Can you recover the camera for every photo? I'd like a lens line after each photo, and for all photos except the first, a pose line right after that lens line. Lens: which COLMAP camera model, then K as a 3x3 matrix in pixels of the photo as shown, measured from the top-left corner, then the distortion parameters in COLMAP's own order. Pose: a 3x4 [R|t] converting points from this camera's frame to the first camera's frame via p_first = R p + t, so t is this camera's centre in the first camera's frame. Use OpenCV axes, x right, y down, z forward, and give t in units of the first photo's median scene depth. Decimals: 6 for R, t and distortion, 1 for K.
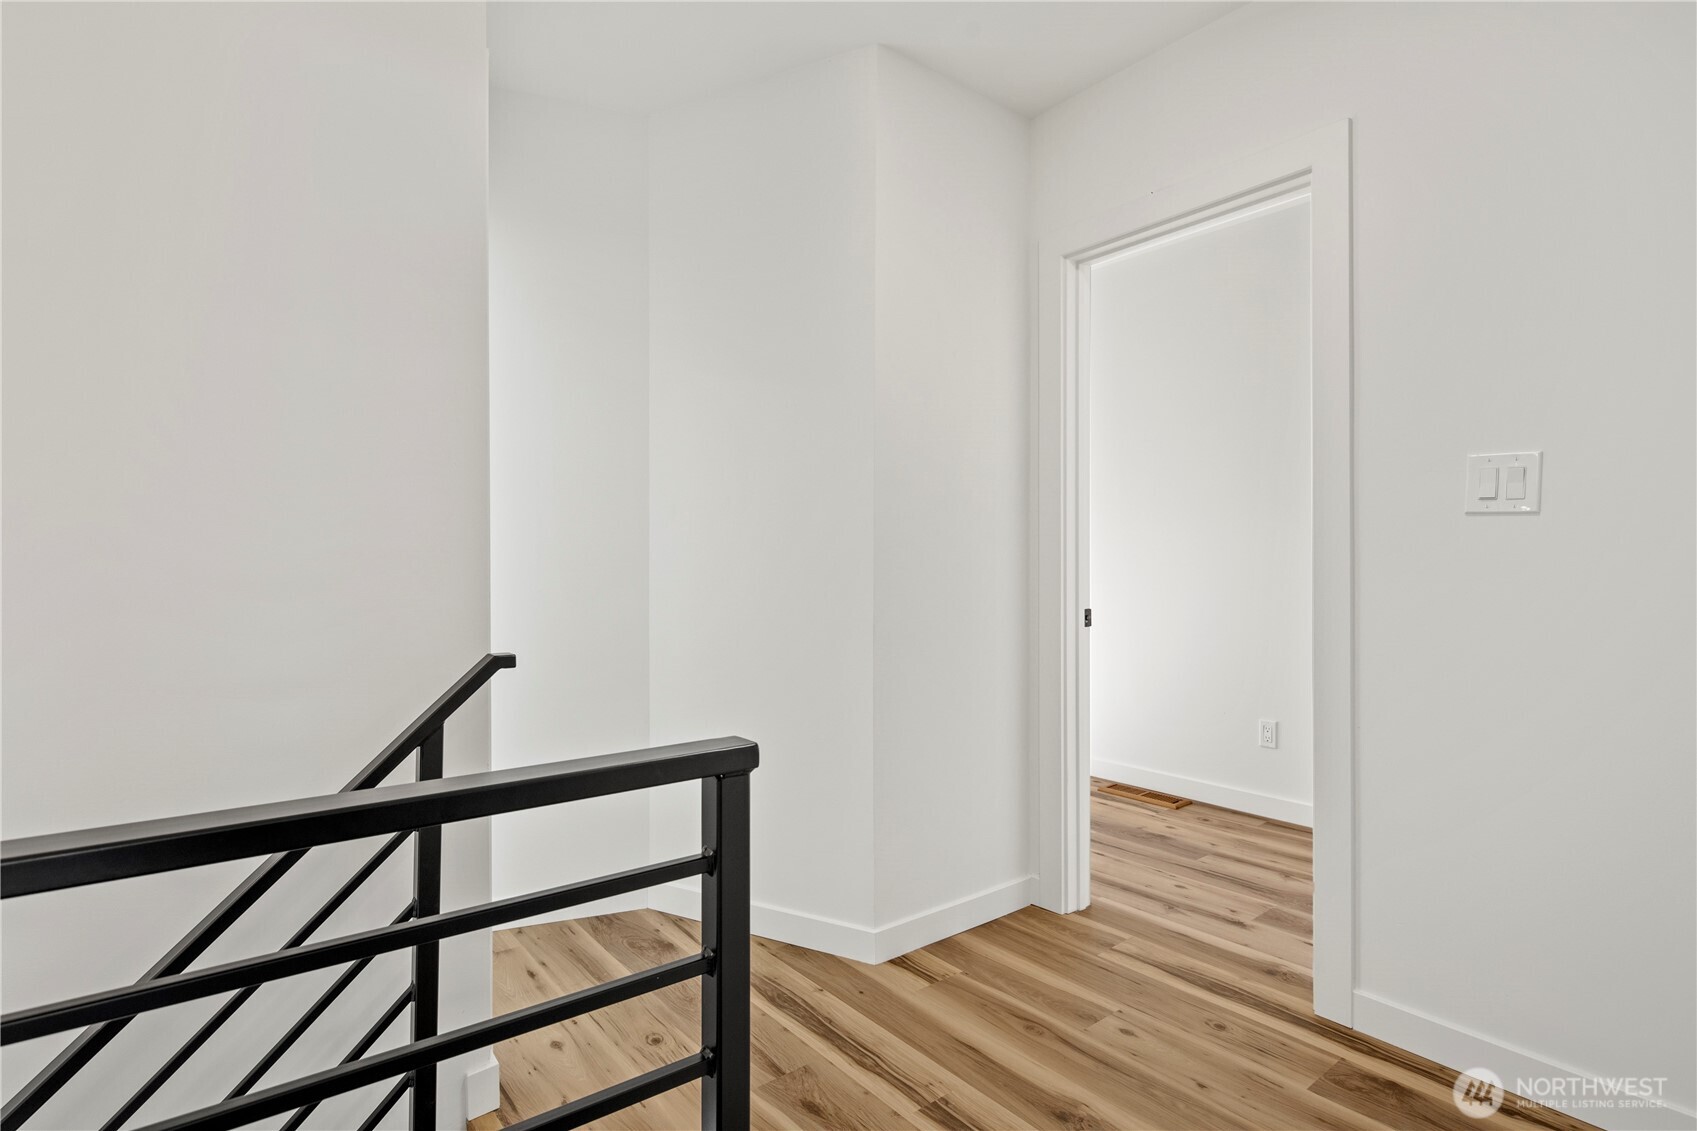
lens RADIAL K [[861.4, 0, 861.9], [0, 861.4, 556.9], [0, 0, 1]] dist [0.002521, -0.001679]
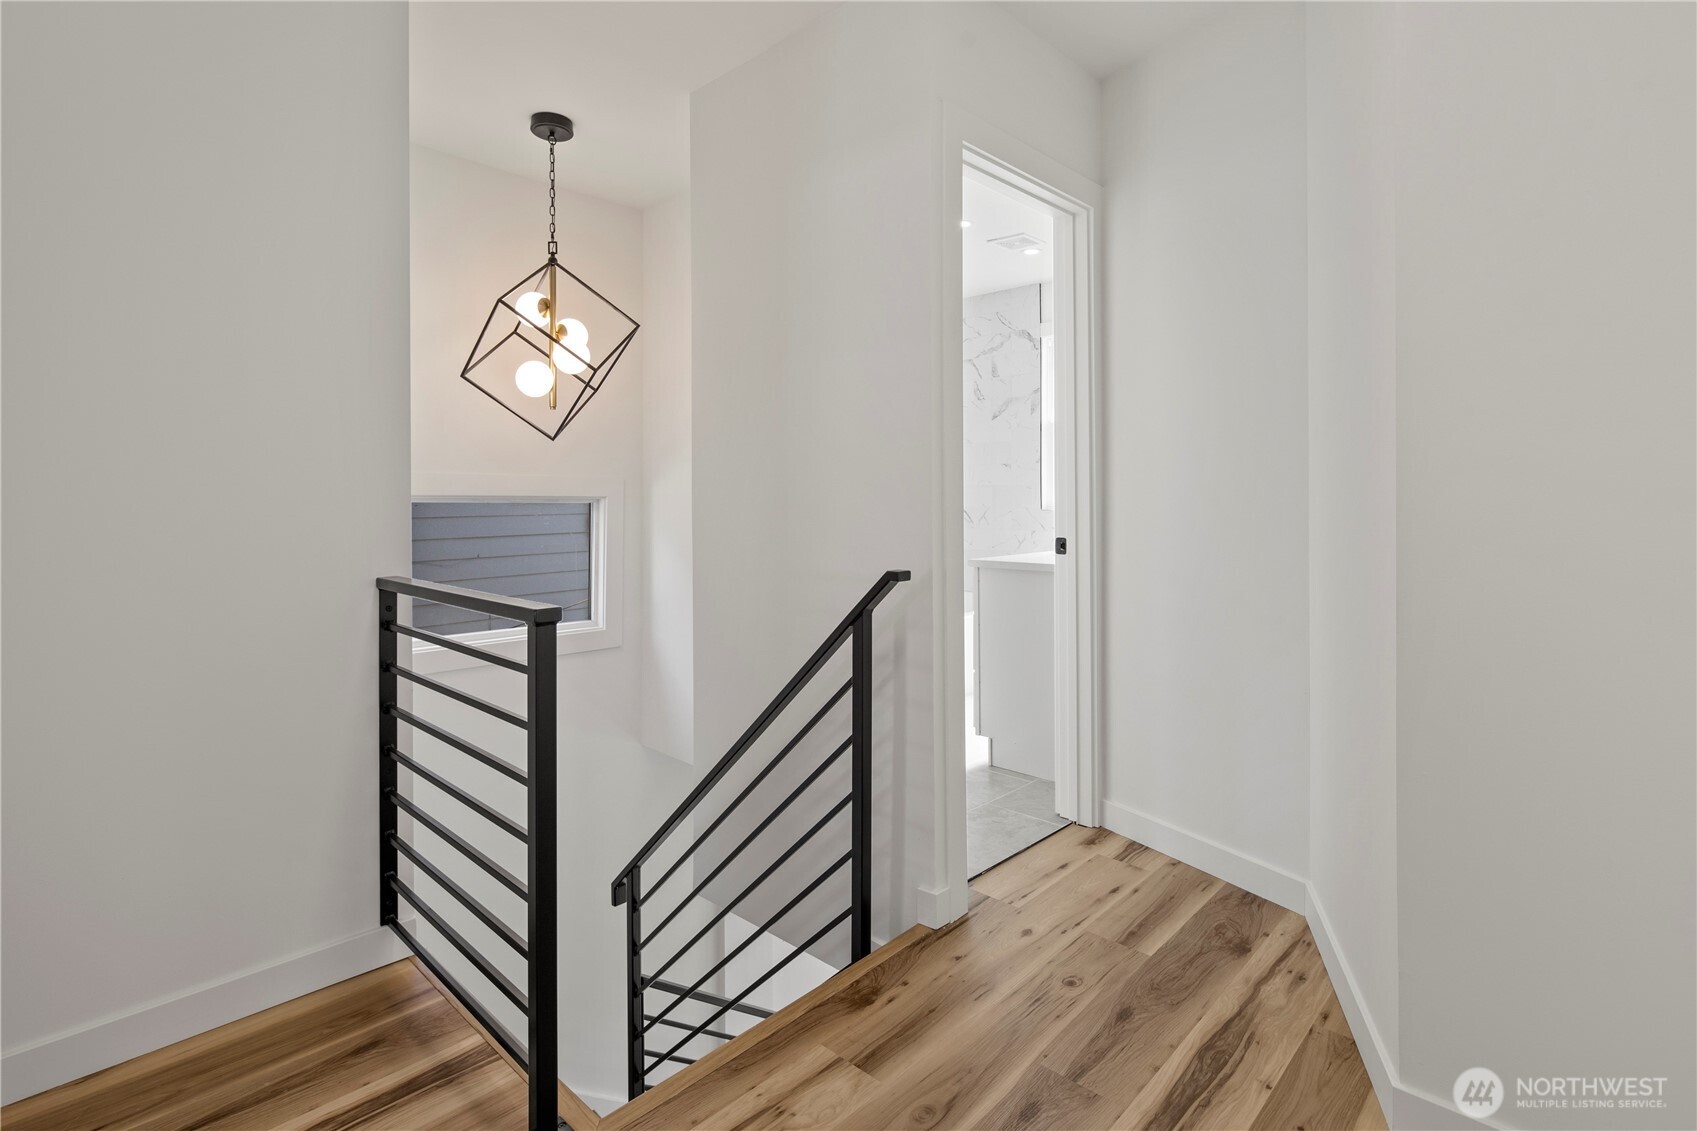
lens RADIAL K [[828.4, 0, 845.9], [0, 828.4, 509.6], [0, 0, 1]] dist [0.002168, -0.000302]
pose [[0.133265, 0.005654, -0.991064, 0.622239], [-0.001468, 0.999984, 0.005507, 0.010224], [0.991079, 0.000721, 0.133271, 0.571603]]
